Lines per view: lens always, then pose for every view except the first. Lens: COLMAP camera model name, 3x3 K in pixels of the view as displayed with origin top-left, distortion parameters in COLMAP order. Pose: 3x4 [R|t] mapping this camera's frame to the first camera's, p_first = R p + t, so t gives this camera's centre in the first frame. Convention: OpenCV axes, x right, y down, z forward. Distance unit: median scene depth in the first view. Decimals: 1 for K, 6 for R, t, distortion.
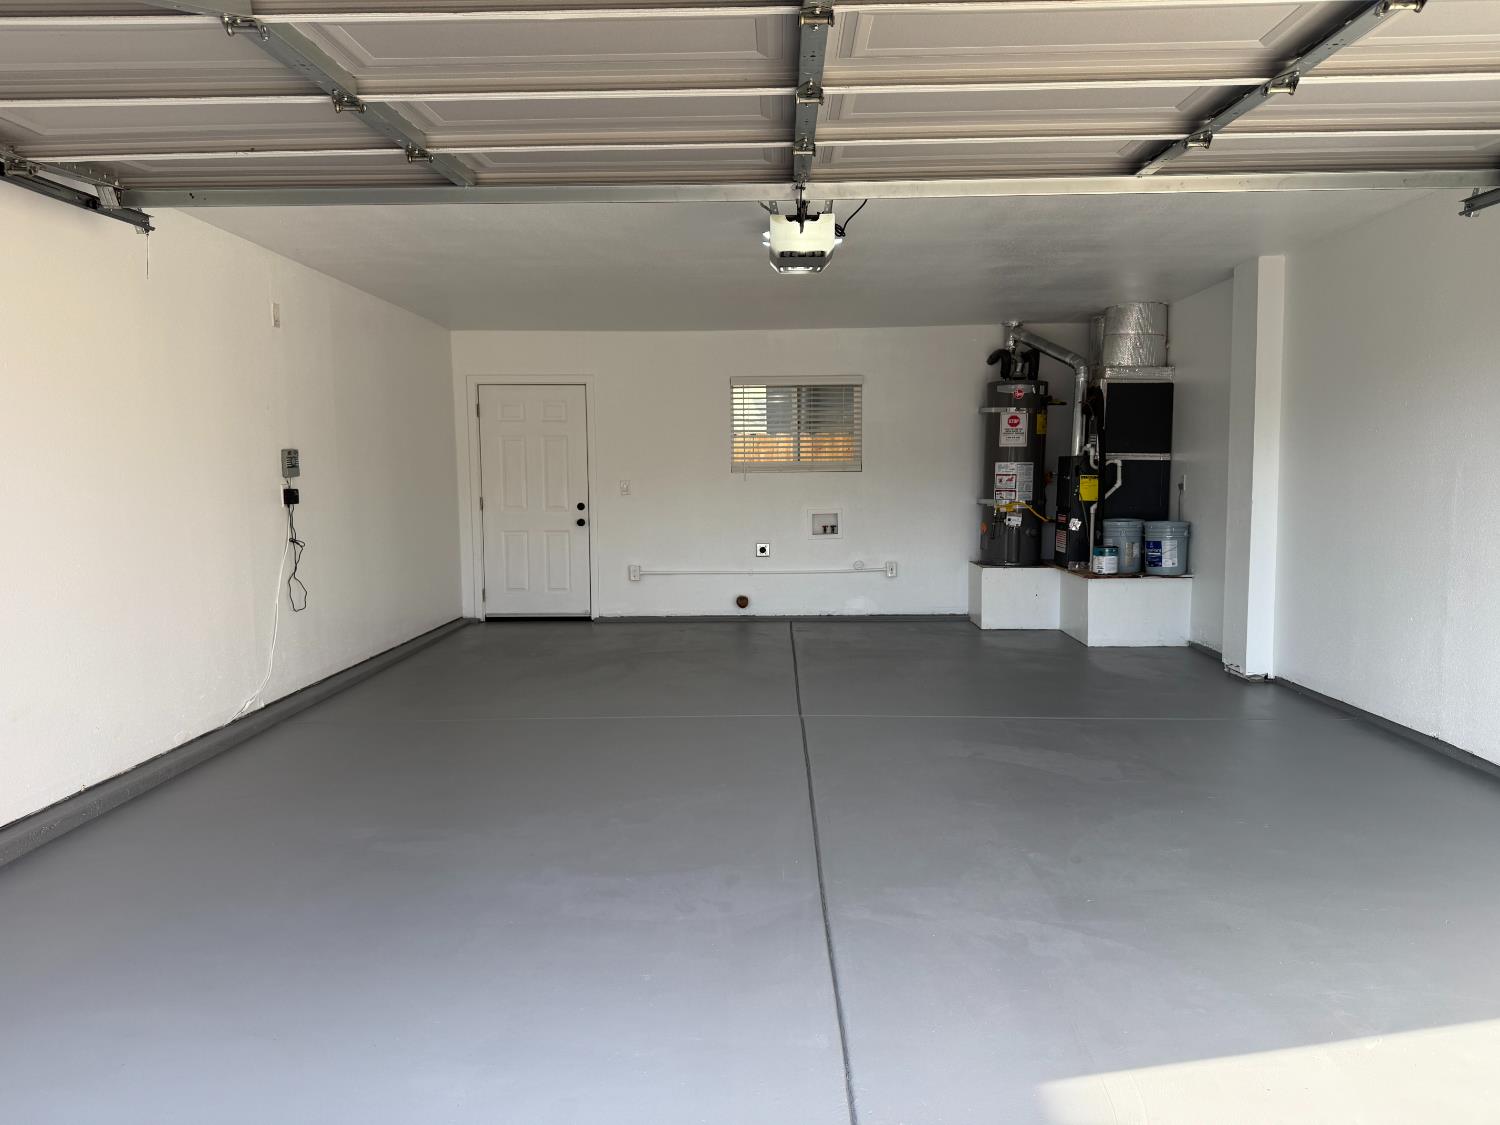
lens RADIAL K [[1057.9, 0, 750.0], [0, 1057.9, 562.5], [0, 0, 1]] dist [0.093182, -0.136450]
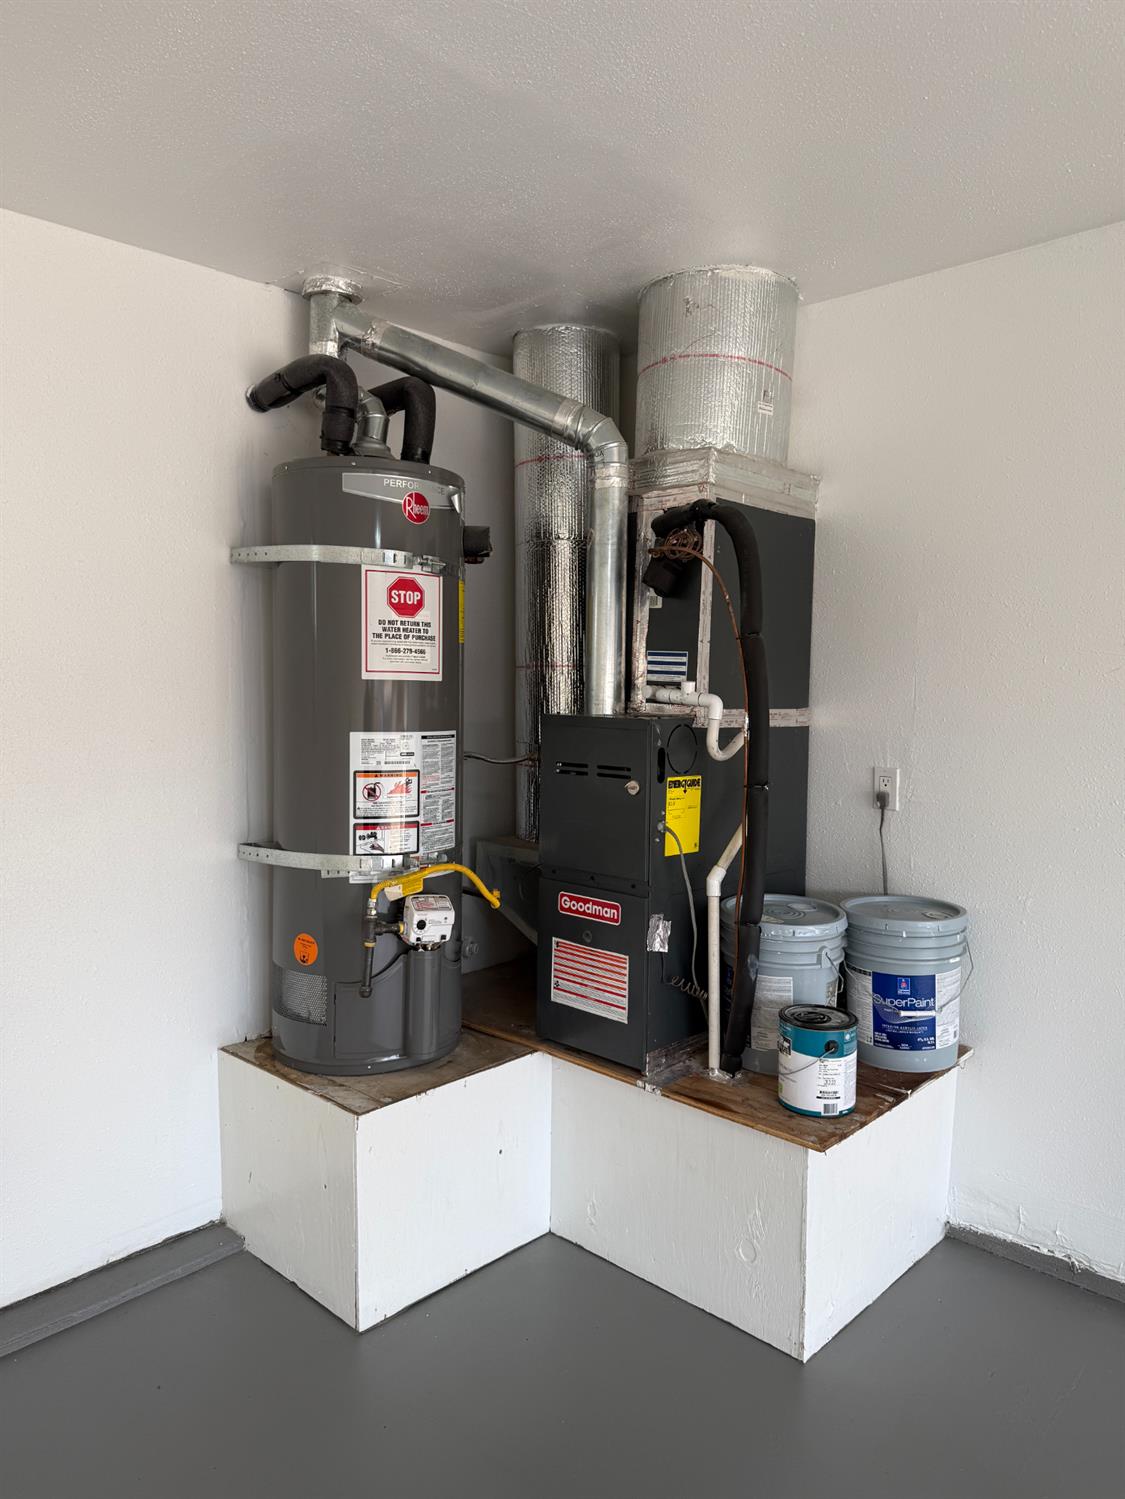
lens RADIAL K [[1057.2, 0, 562.5], [0, 1057.2, 749.5], [0, 0, 1]] dist [0.093182, -0.136450]
pose [[0.666950, -0.044073, 0.743798, 0.050380], [0.050576, 0.998625, 0.013822, -0.091128], [-0.743384, 0.028400, 0.668261, 0.765131]]
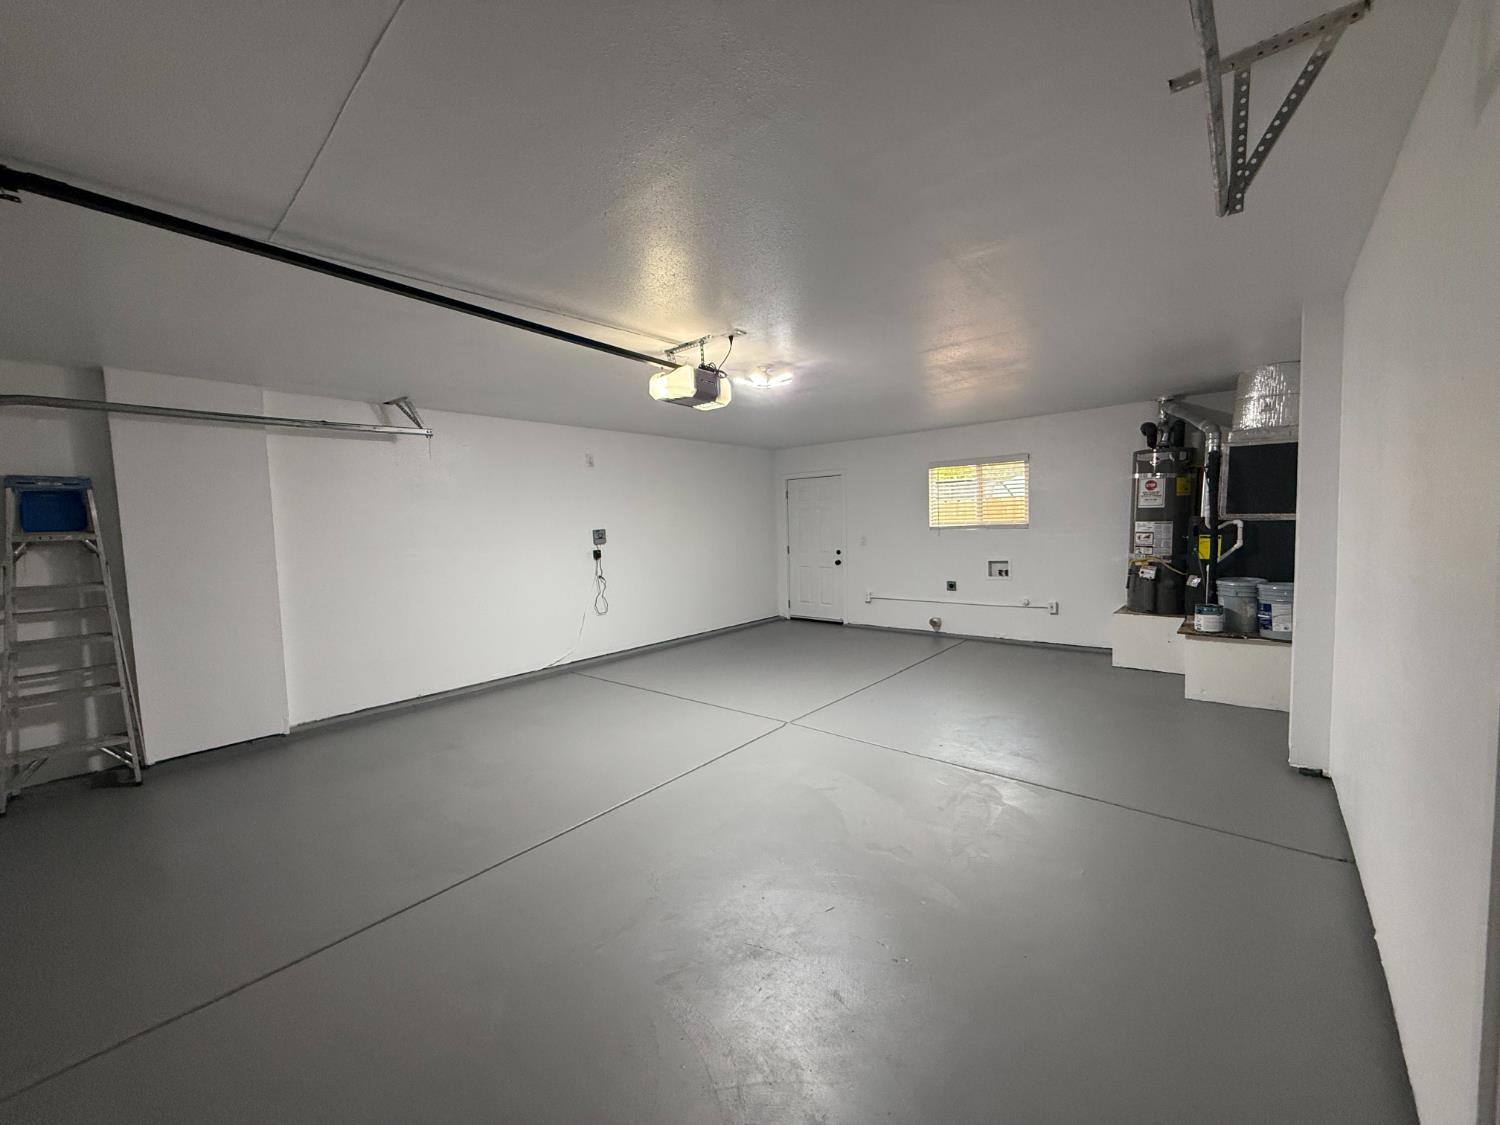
lens RADIAL K [[597.7, 0, 750.0], [0, 597.7, 562.5], [0, 0, 1]] dist [-0.012538, 0.000333]
pose [[0.780584, 0.026295, -0.624497, 0.311158], [-0.026254, 0.999612, 0.009274, -0.045486], [0.624499, 0.009156, 0.780972, 0.242506]]
